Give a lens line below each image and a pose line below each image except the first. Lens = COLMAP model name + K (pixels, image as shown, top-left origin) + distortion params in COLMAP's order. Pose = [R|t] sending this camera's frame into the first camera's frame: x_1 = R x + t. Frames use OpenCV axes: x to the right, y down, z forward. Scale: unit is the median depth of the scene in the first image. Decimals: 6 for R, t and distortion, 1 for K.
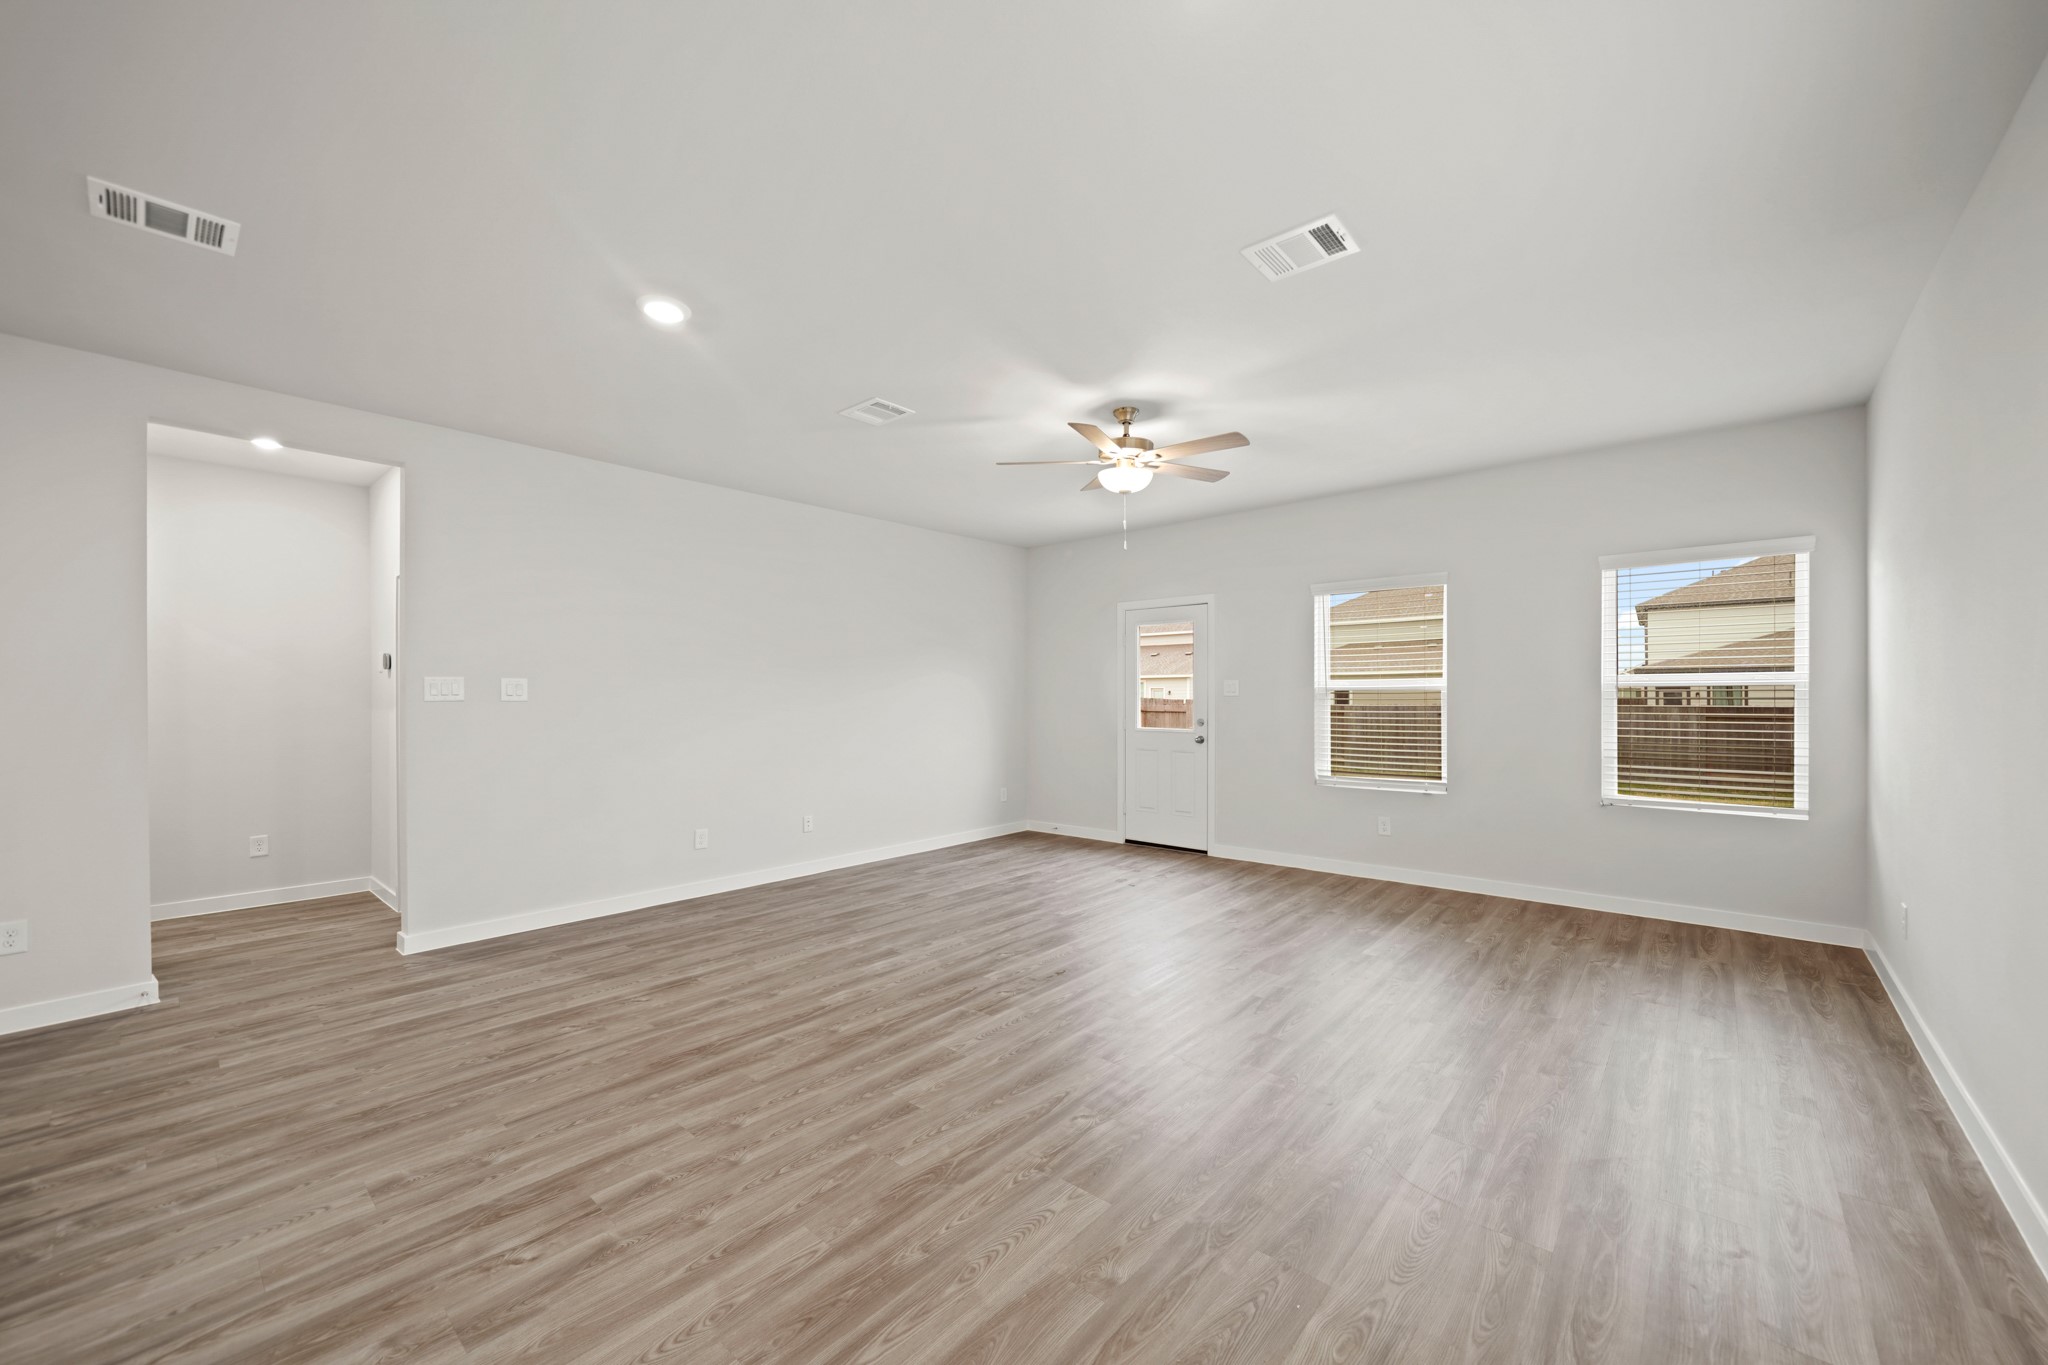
lens RADIAL K [[791.6, 0, 1022.8], [0, 791.6, 692.3], [0, 0, 1]] dist [0.000428, 0.000005]
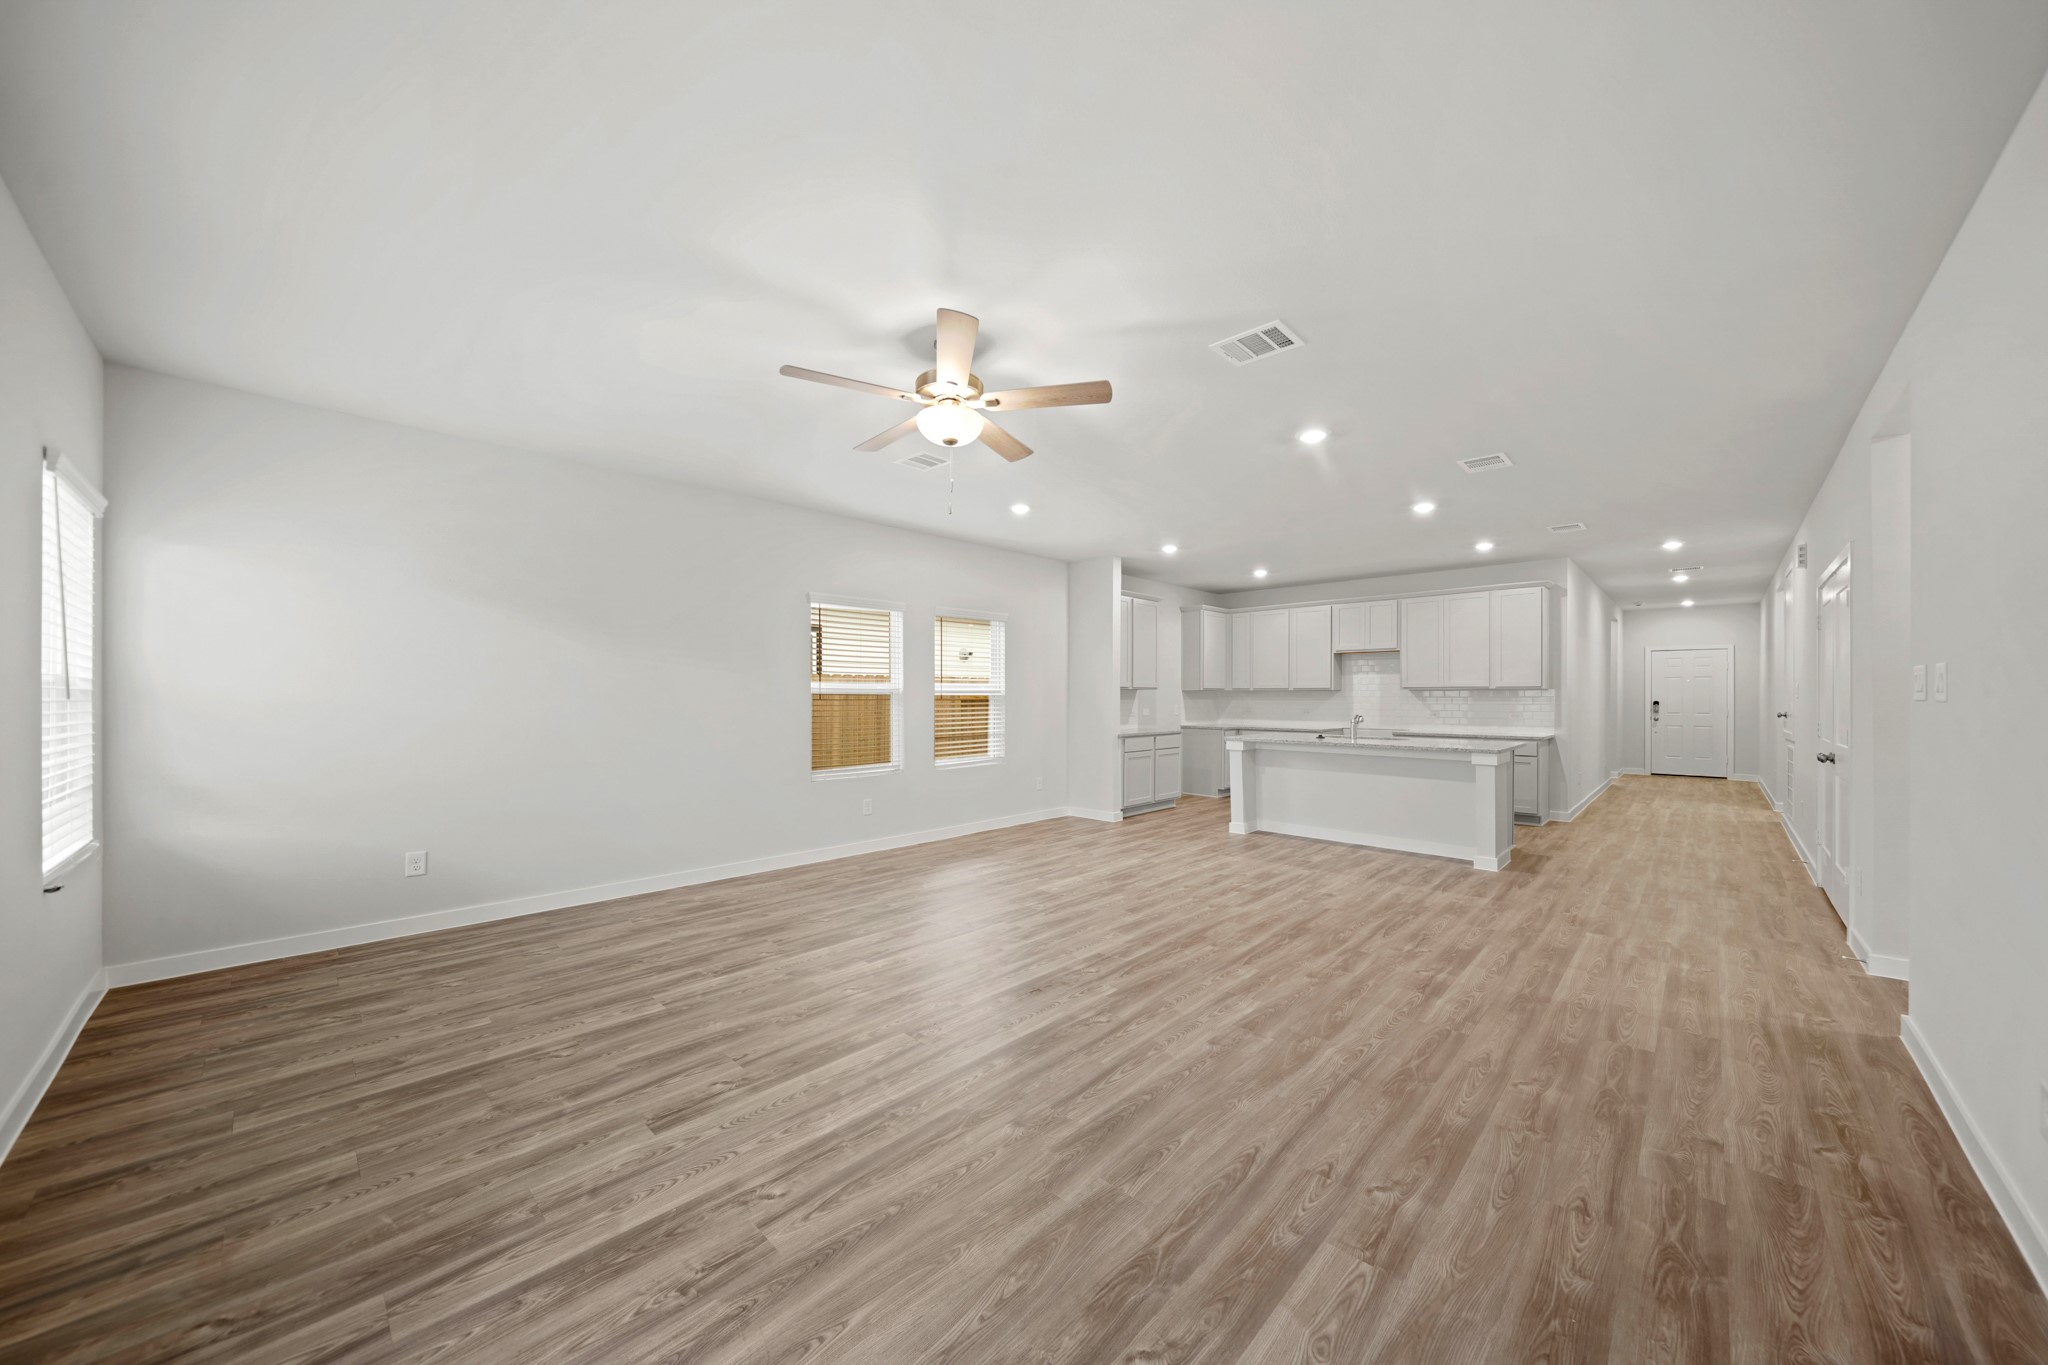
lens RADIAL K [[710.8, 0, 1023.6], [0, 710.8, 691.4], [0, 0, 1]] dist [-0.002405, -0.000088]
pose [[-0.999033, 0.002274, 0.043905, 0.025287], [0.001820, 0.999944, -0.010384, 0.008785], [-0.043927, -0.010294, -0.998982, 1.884509]]
